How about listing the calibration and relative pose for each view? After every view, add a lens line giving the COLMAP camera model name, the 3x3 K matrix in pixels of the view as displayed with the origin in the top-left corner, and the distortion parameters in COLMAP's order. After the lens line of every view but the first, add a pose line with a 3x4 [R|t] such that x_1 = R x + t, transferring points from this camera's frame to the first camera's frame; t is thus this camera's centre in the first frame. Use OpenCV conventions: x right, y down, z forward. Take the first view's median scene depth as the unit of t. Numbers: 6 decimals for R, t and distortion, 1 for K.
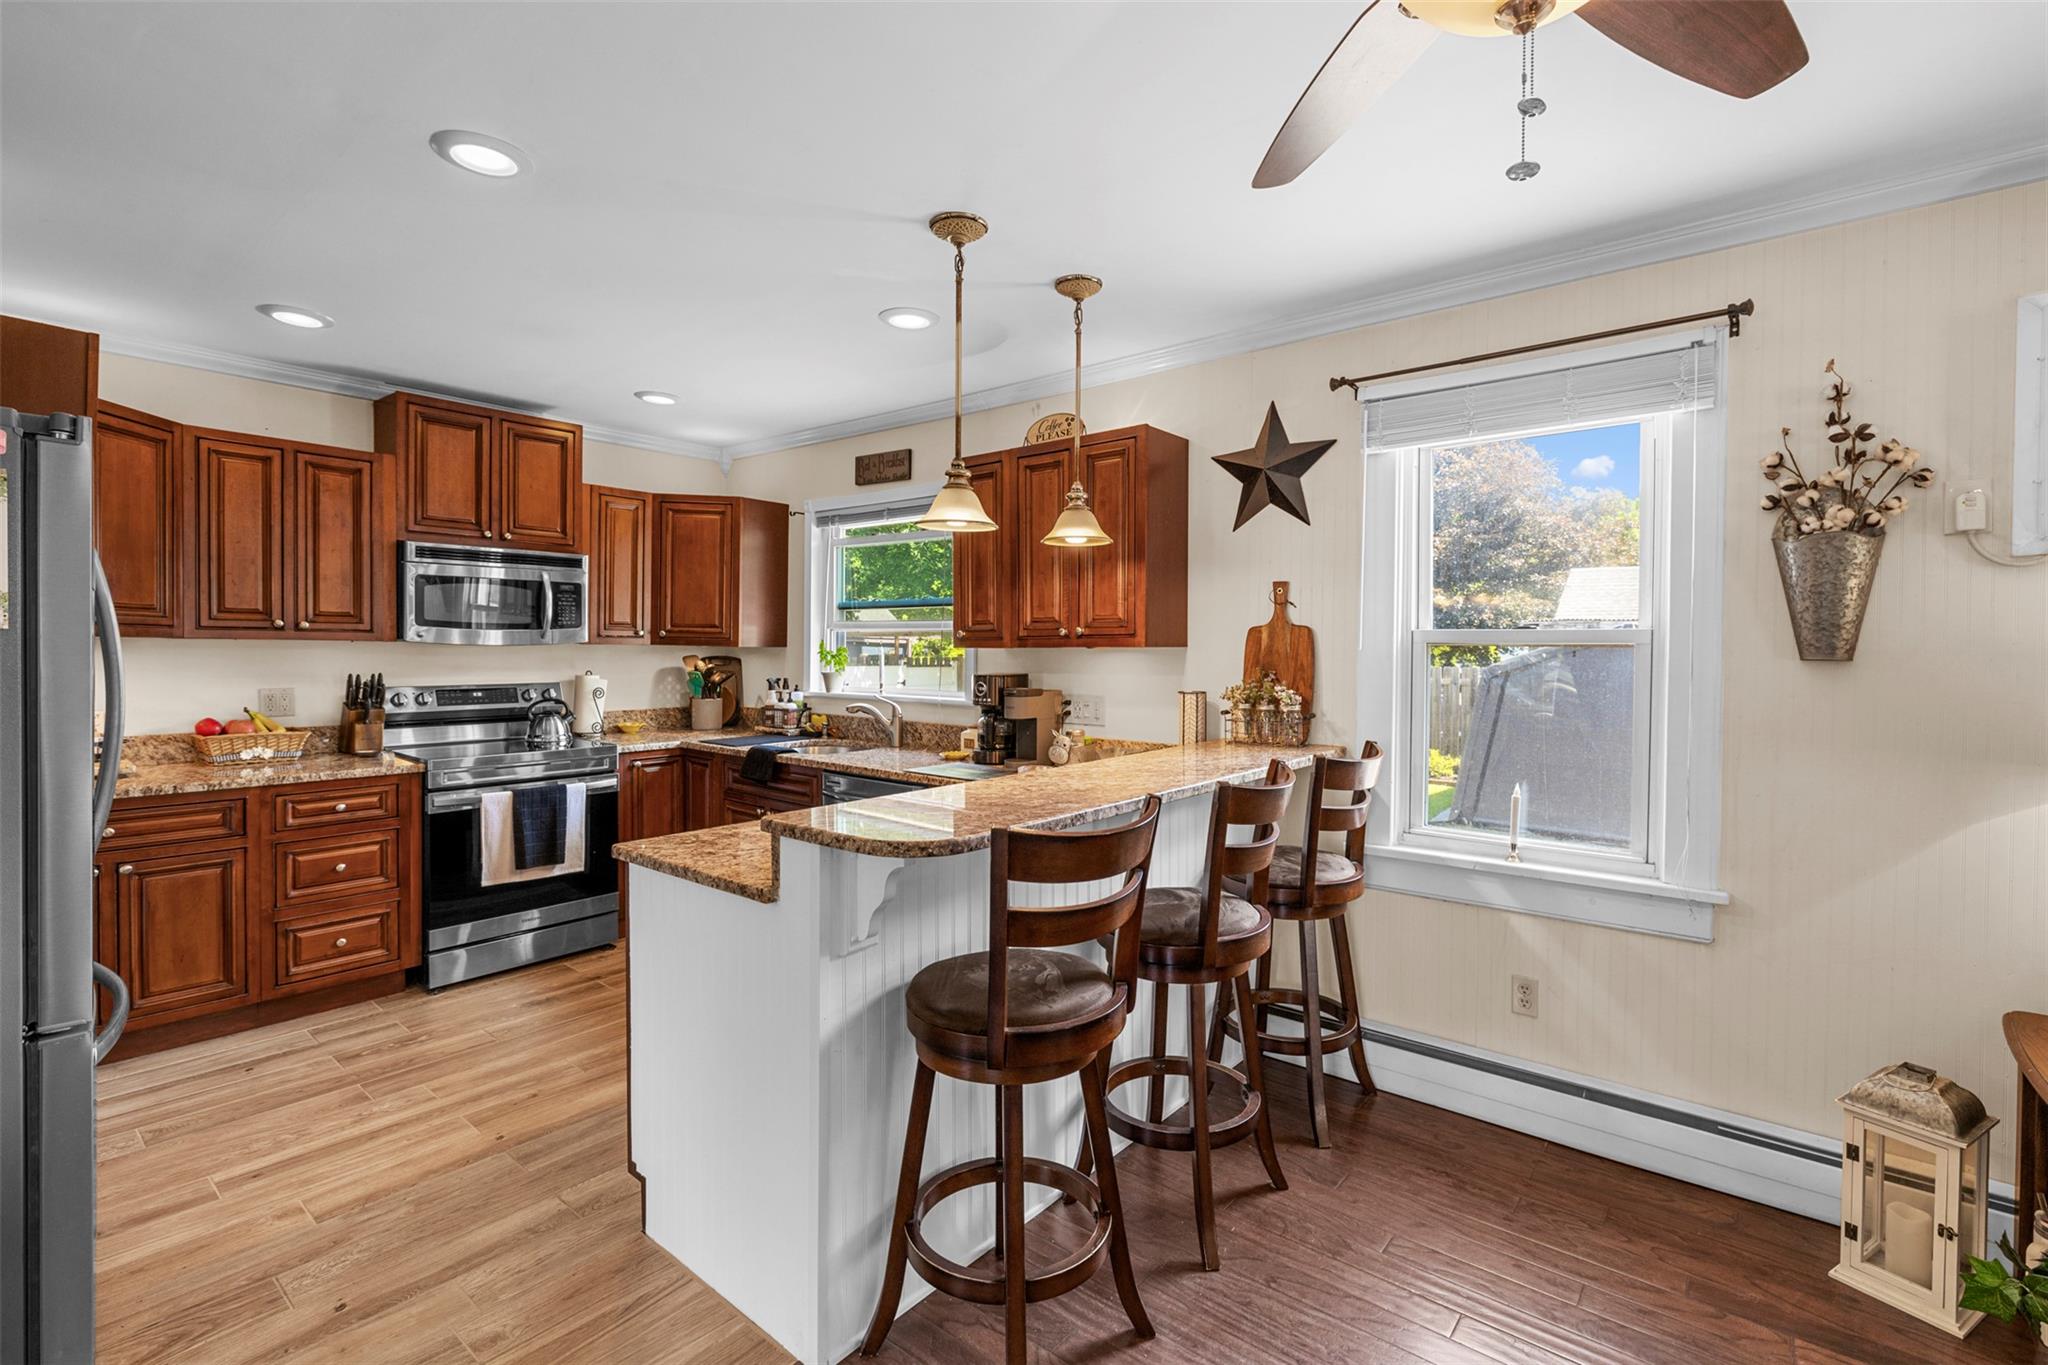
lens RADIAL K [[946.9, 0, 1020.2], [0, 946.9, 661.3], [0, 0, 1]] dist [0.002918, 0.001756]
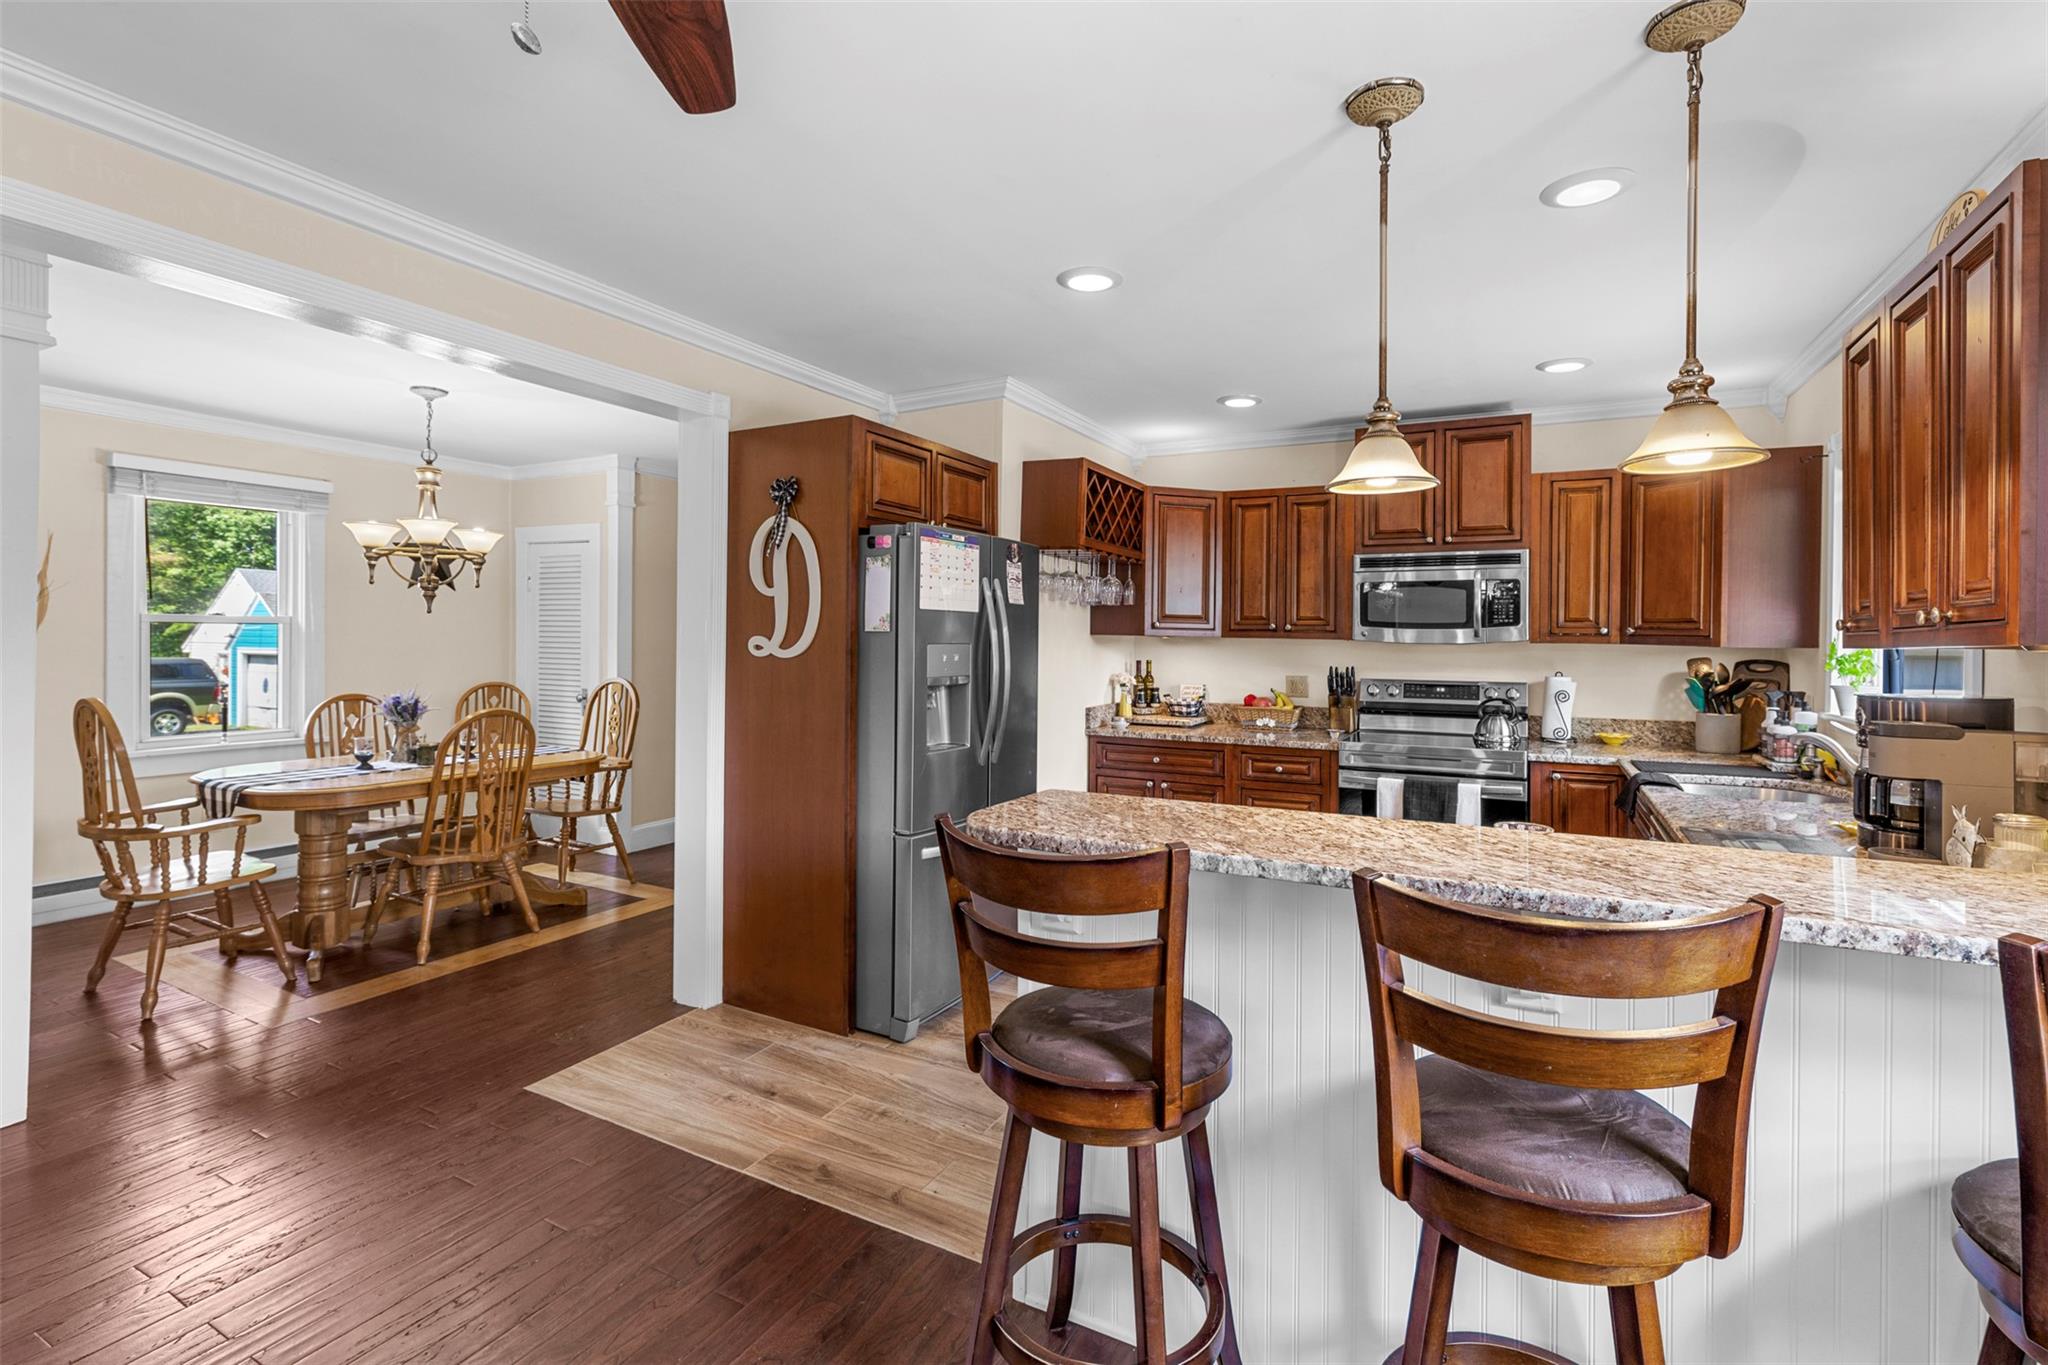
lens RADIAL K [[946.9, 0, 1024.9], [0, 946.9, 643.6], [0, 0, 1]] dist [0.002918, 0.001756]
pose [[0.209851, -0.001881, -0.977731, 0.386562], [-0.026183, 0.999629, -0.007543, 0.003118], [0.977383, 0.027183, 0.209724, 0.328287]]
